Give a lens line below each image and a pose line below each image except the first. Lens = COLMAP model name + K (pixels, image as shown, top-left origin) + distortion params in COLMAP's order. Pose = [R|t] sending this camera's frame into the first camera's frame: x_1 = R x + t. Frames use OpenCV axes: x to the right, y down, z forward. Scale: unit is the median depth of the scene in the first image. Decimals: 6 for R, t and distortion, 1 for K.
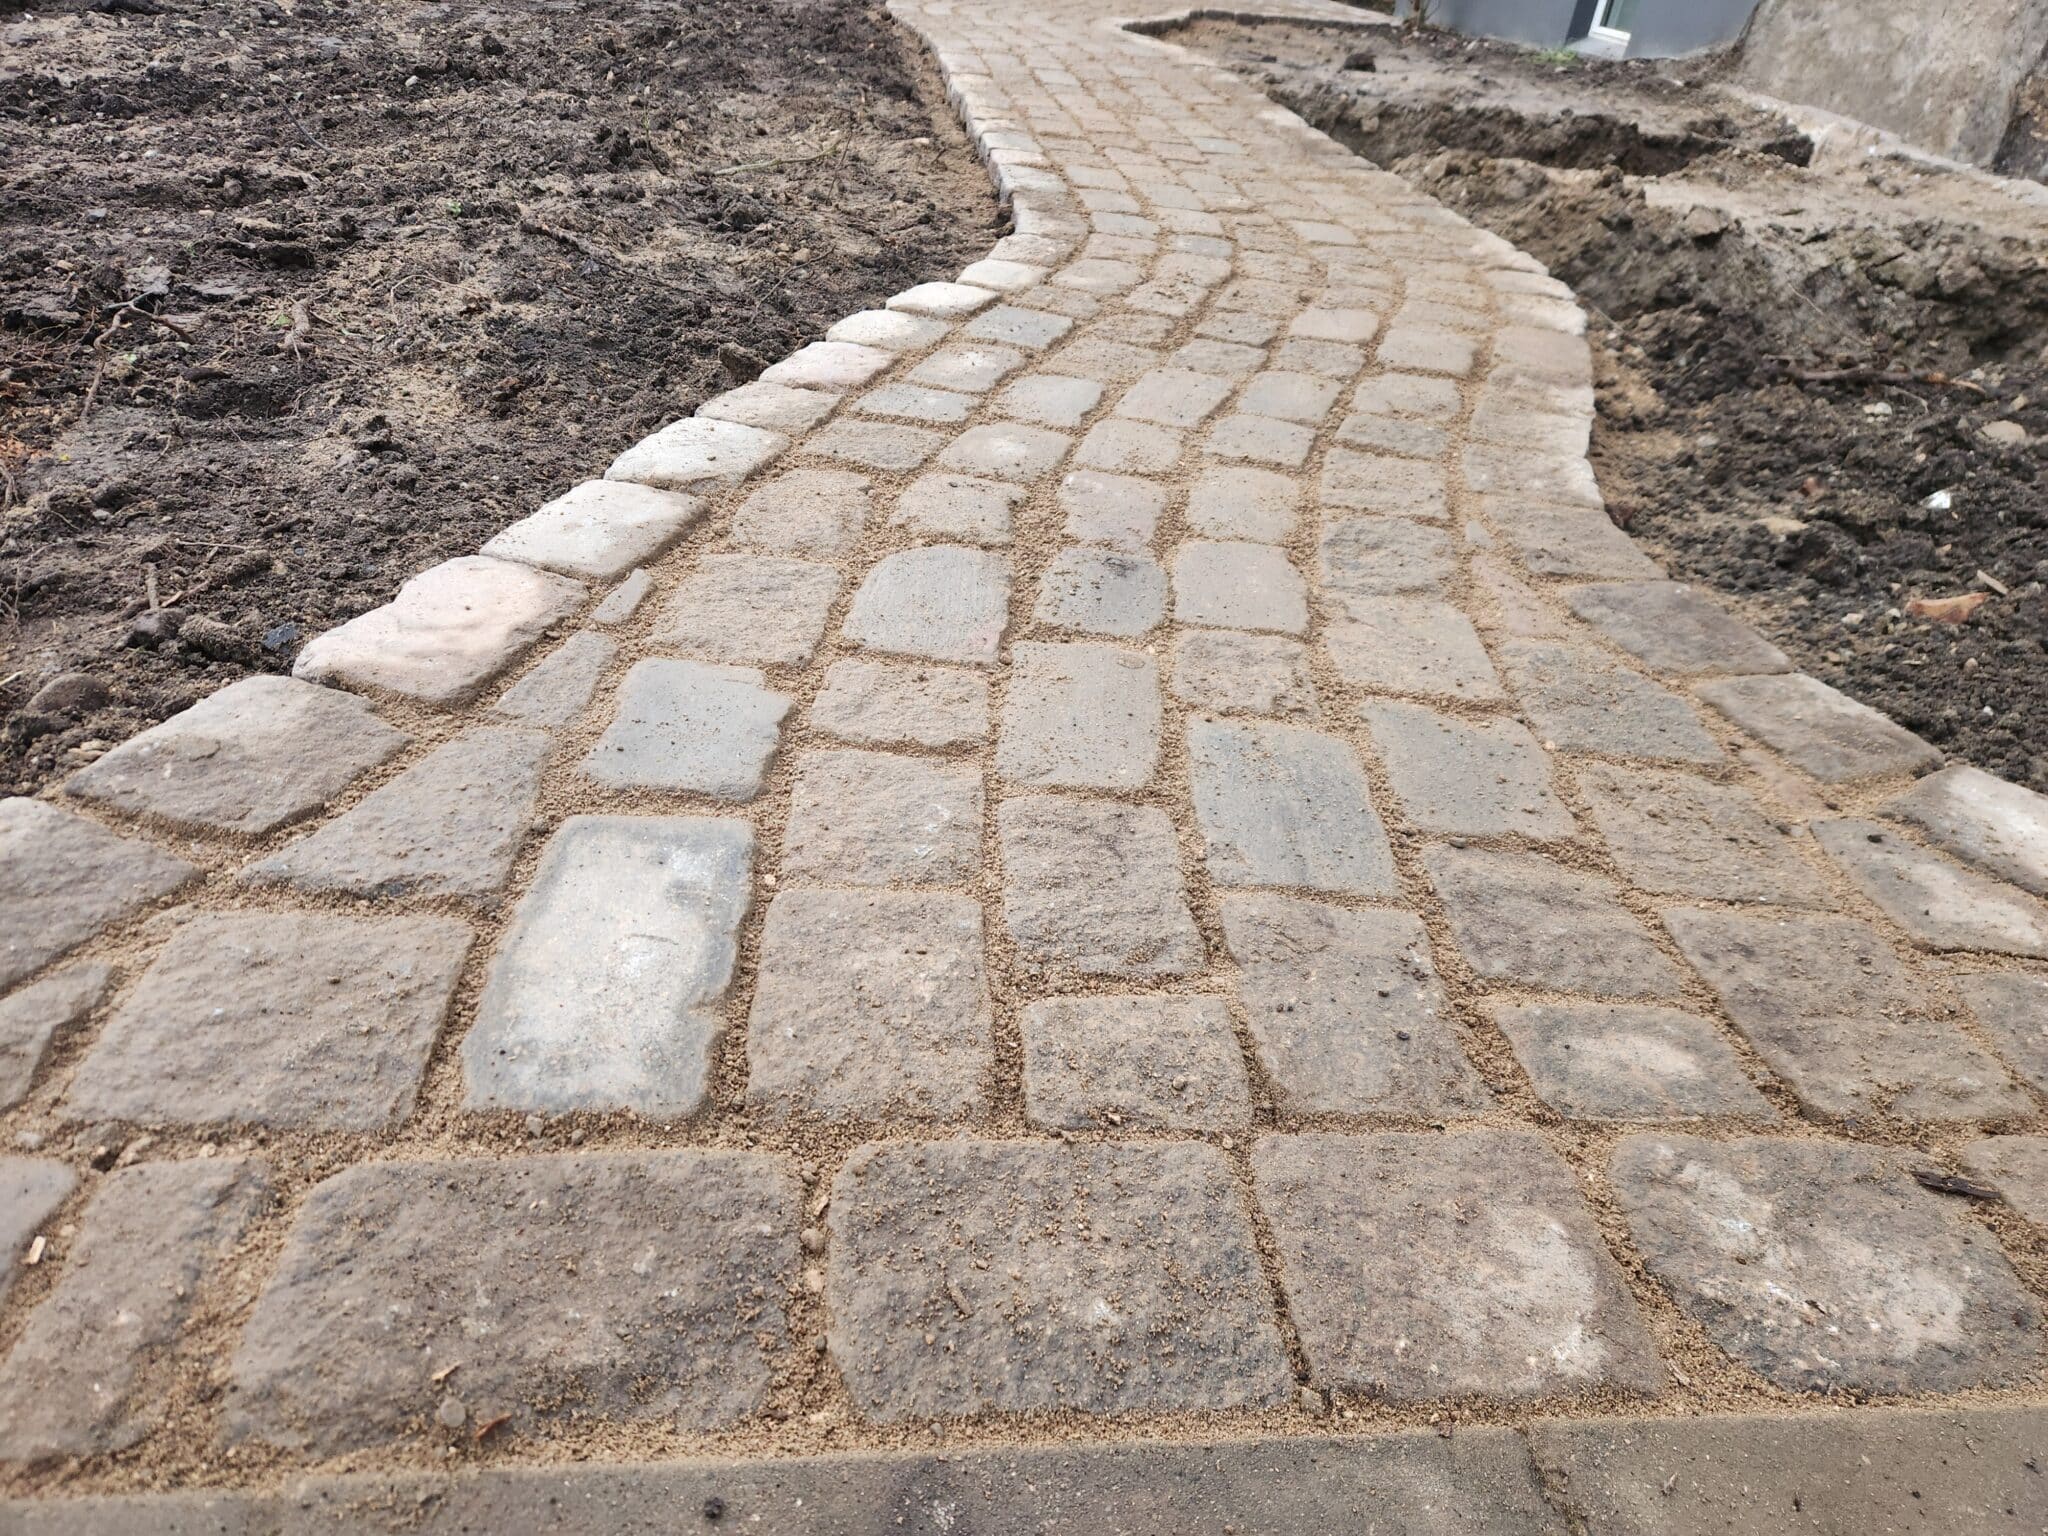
lens RADIAL K [[1396.4, 0, 1024.0], [0, 1396.4, 768.0], [0, 0, 1]] dist [0.008577, 0.000631]
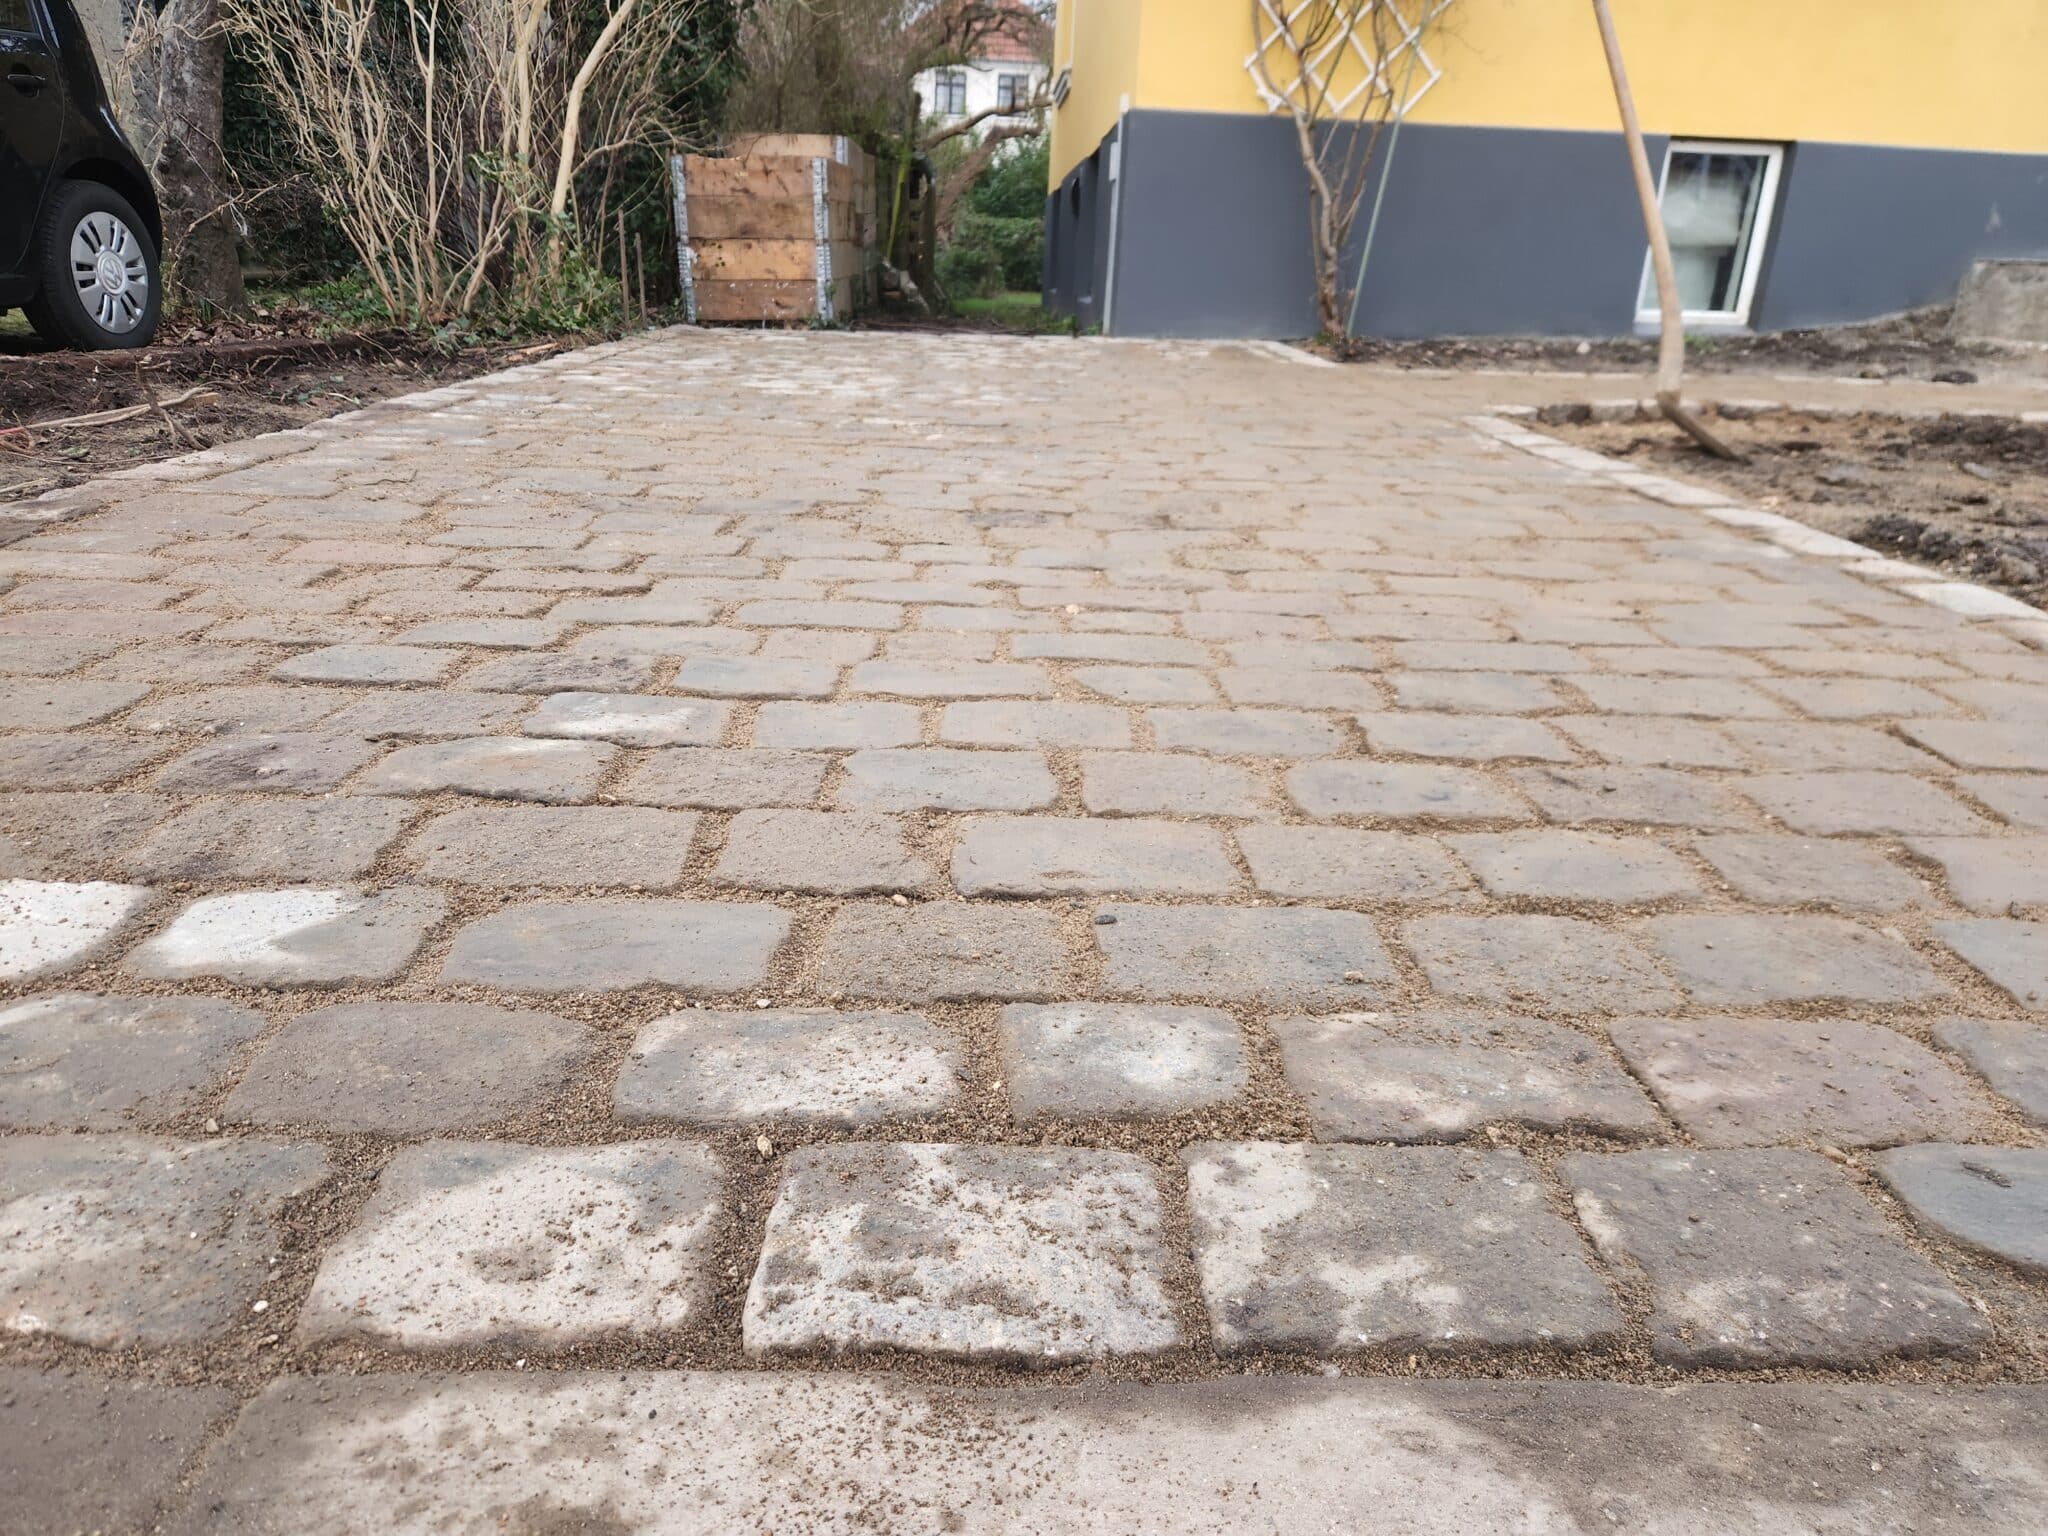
lens RADIAL K [[1384.4, 0, 1031.6], [0, 1384.4, 755.5], [0, 0, 1]] dist [0.093451, -0.085514]
pose [[0.093002, -0.436392, 0.894937, -1.294326], [0.518464, 0.788584, 0.330652, -1.642728], [-0.850027, 0.433241, 0.299593, 2.370765]]
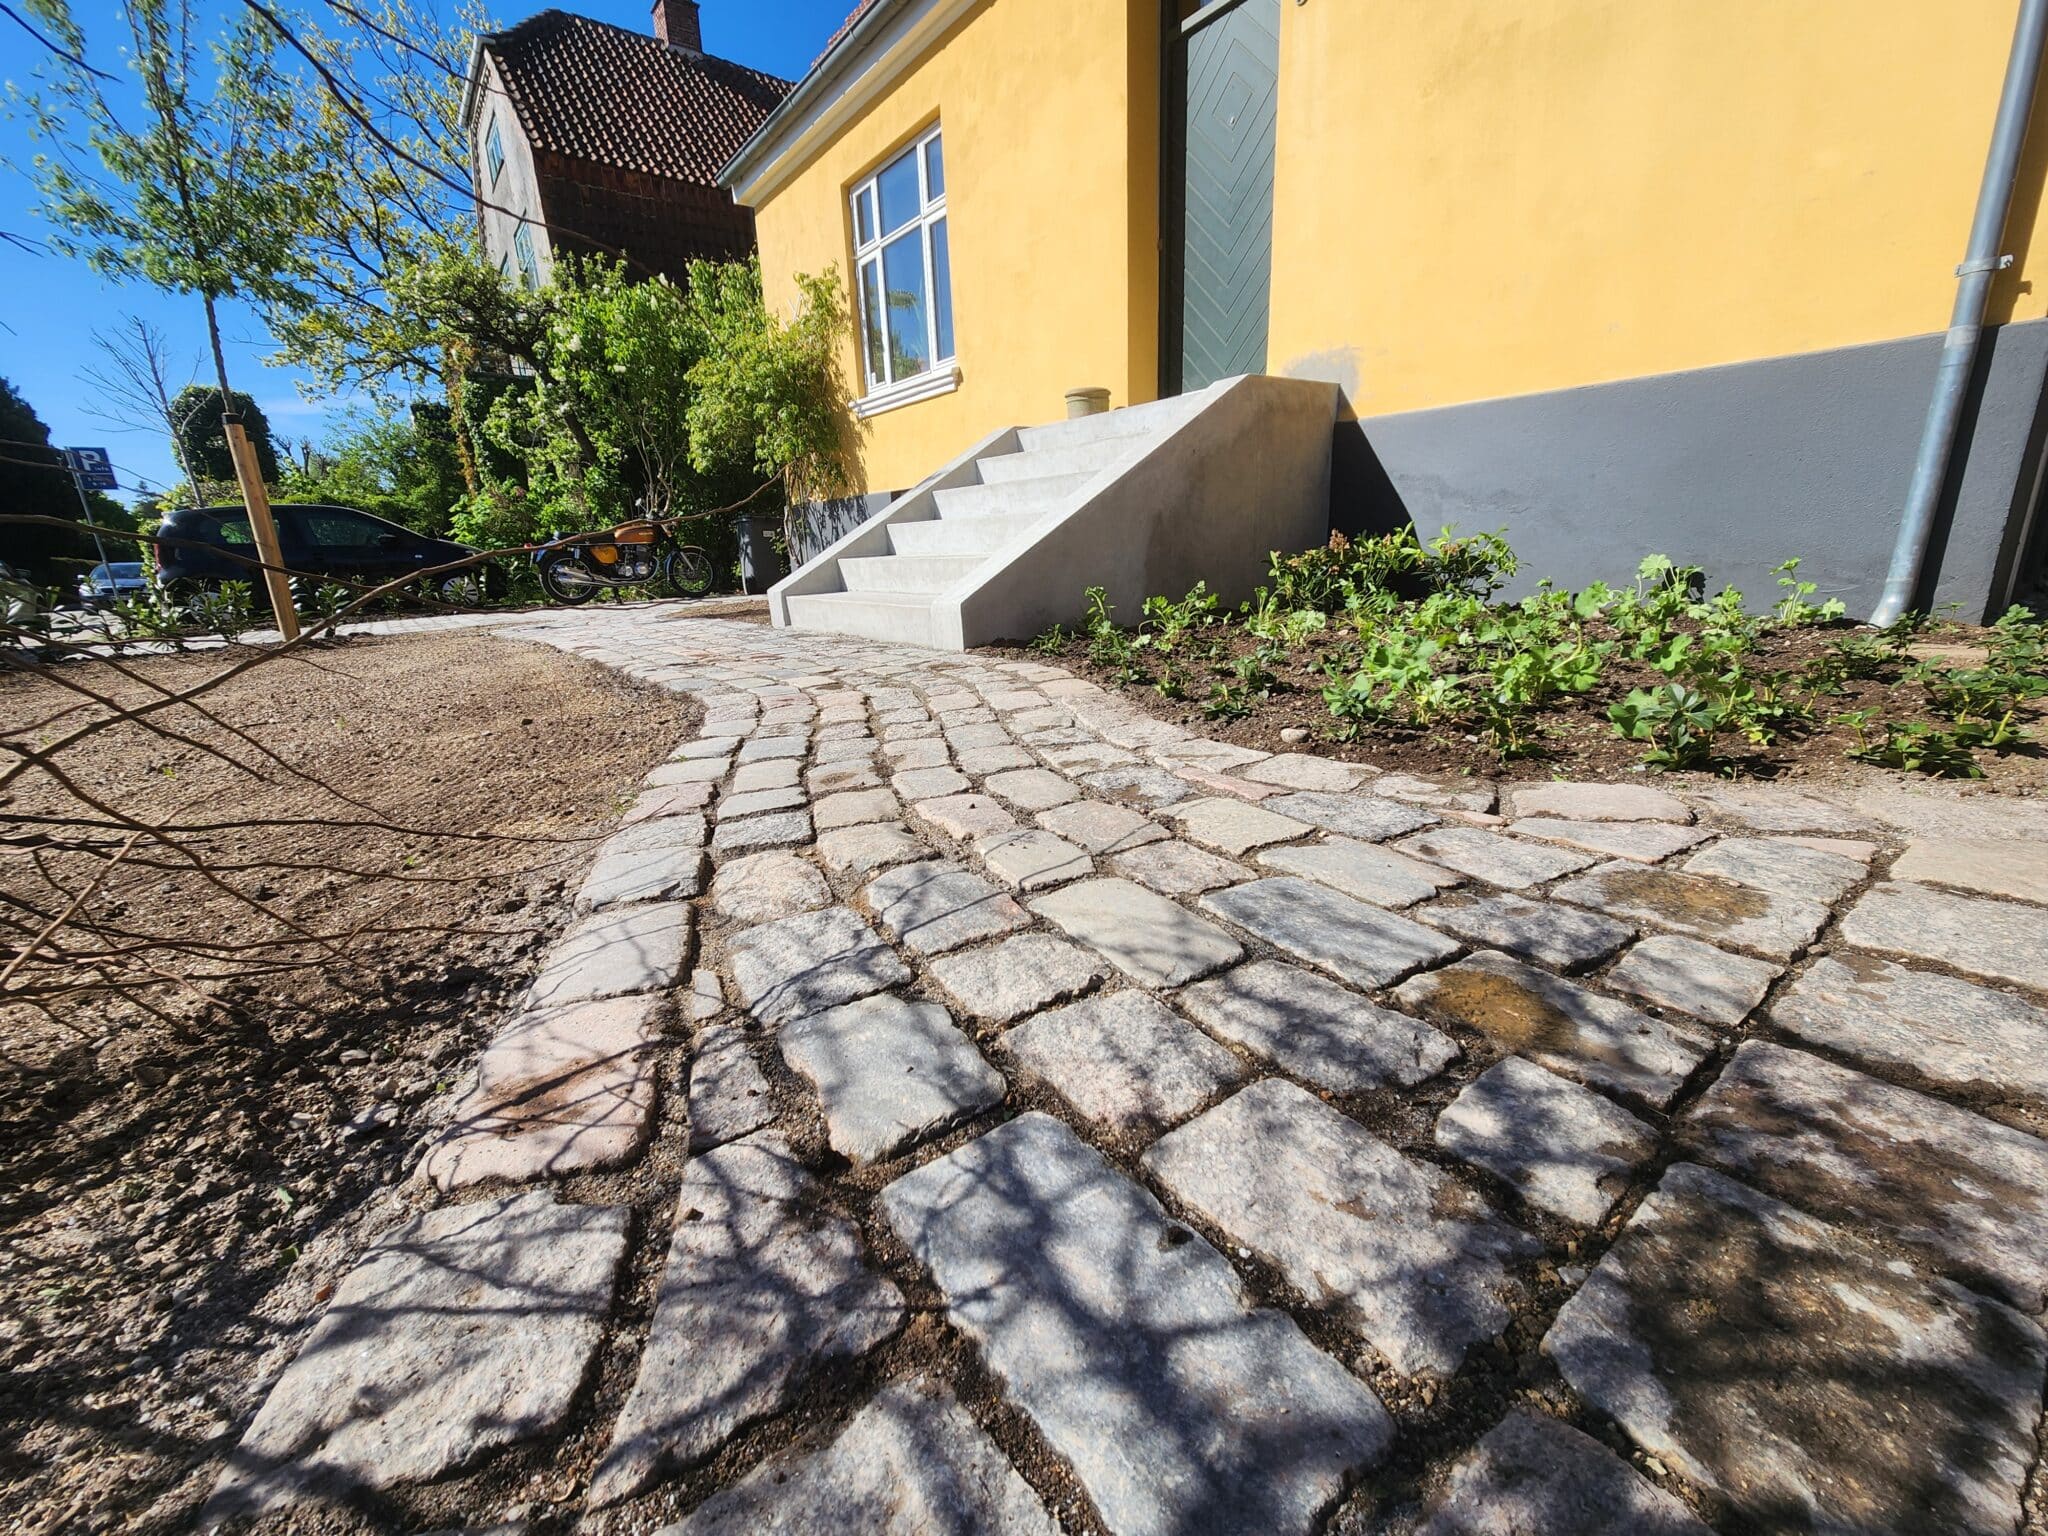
lens RADIAL K [[824.7, 0, 1032.3], [0, 824.7, 781.7], [0, 0, 1]] dist [0.004124, -0.001302]
pose [[0.841441, -0.281021, 0.461523, -0.101619], [0.397381, 0.900593, -0.176128, -0.018510], [-0.366149, 0.331602, 0.869468, 0.097504]]
